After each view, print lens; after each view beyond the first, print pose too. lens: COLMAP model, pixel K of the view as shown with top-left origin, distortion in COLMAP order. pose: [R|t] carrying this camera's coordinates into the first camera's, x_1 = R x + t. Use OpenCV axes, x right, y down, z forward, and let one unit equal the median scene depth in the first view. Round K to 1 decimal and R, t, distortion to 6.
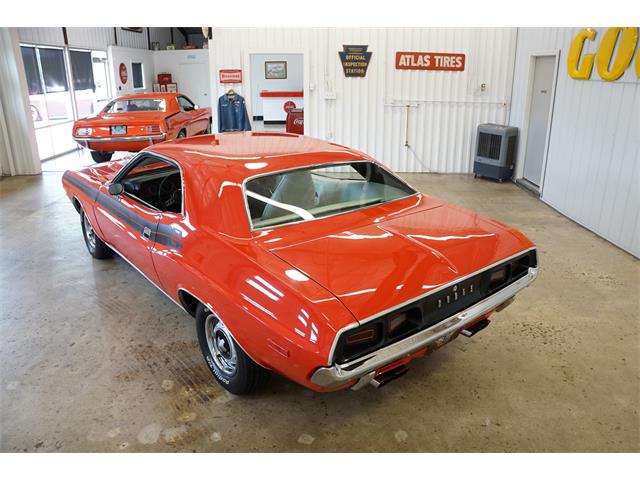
lens RADIAL K [[501.0, 0, 331.0], [0, 501.0, 244.9], [0, 0, 1]] dist [-0.181080, 0.132056]
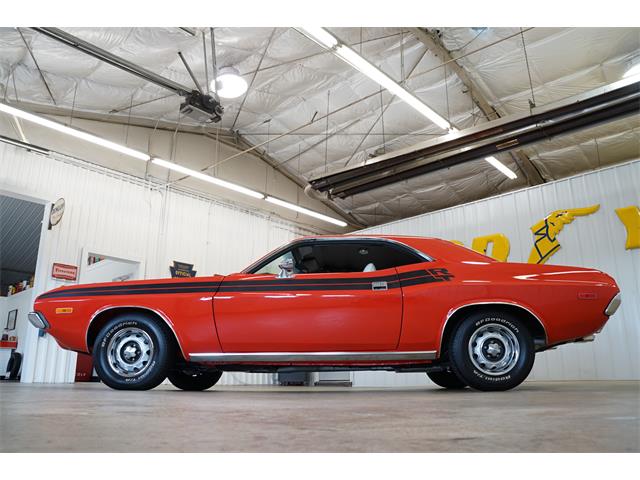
lens RADIAL K [[501.0, 0, 331.0], [0, 501.0, 244.9], [0, 0, 1]] dist [-0.181080, 0.132056]
pose [[0.683309, 0.183318, 0.706742, -0.506853], [0.261793, 0.842091, -0.471538, 0.161132], [-0.681582, 0.507226, 0.527417, 0.171382]]
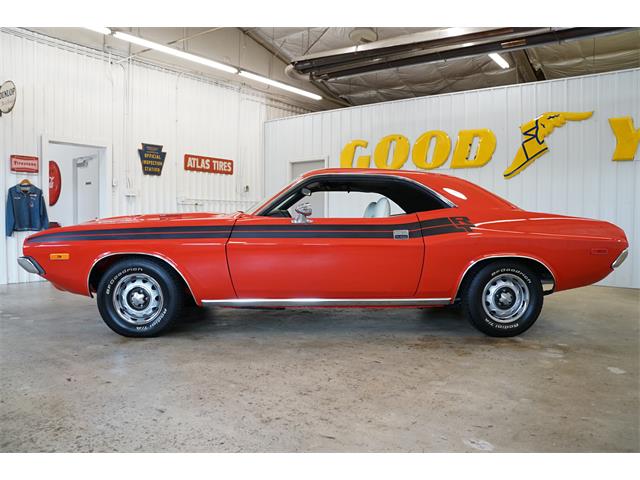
lens RADIAL K [[501.0, 0, 331.0], [0, 501.0, 244.9], [0, 0, 1]] dist [-0.181080, 0.132056]
pose [[0.603170, -0.039503, 0.796634, -0.537696], [0.272728, 0.948787, -0.159447, 0.052395], [-0.749537, 0.313438, 0.583053, 0.191624]]
